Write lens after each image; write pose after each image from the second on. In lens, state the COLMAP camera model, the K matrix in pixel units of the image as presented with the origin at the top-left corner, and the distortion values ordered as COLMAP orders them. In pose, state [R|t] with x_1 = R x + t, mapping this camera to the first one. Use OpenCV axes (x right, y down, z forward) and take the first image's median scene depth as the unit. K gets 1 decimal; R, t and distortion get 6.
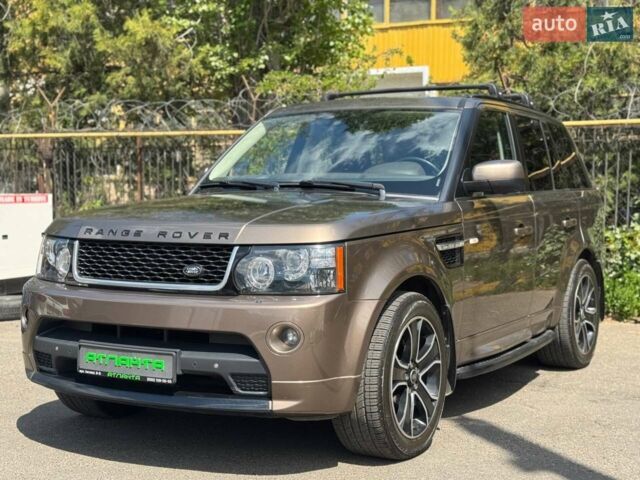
lens RADIAL K [[999.7, 0, 320.5], [0, 999.7, 236.5], [0, 0, 1]] dist [0.109650, -0.089324]
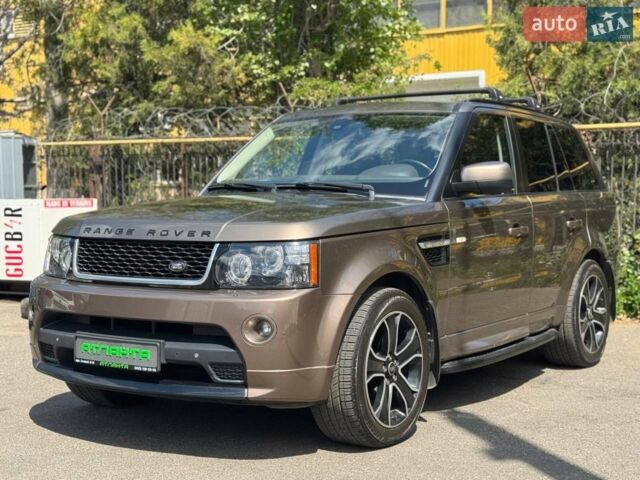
lens RADIAL K [[999.7, 0, 320.5], [0, 999.7, 236.5], [0, 0, 1]] dist [0.109650, -0.089324]
pose [[0.997536, -0.000924, -0.070144, 0.092286], [0.000507, 0.999982, -0.005961, 0.008091], [0.070148, 0.005910, 0.997519, -0.048624]]
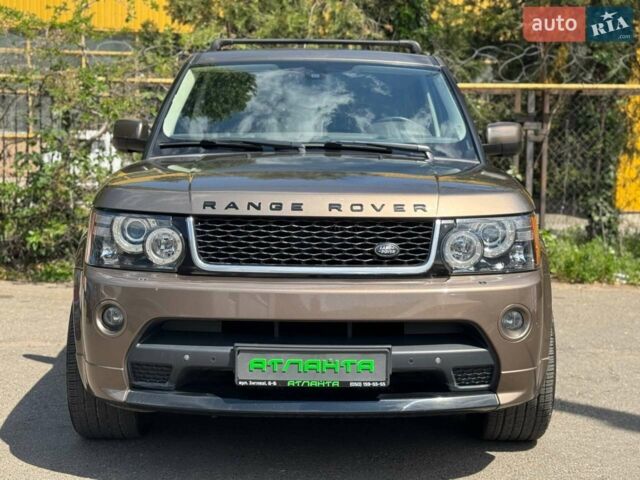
lens RADIAL K [[999.7, 0, 320.5], [0, 999.7, 236.5], [0, 0, 1]] dist [0.109650, -0.089324]
pose [[0.863522, -0.037621, 0.502906, -0.556090], [0.015120, 0.998697, 0.048747, -0.017649], [-0.504084, -0.034490, 0.862966, 0.285861]]
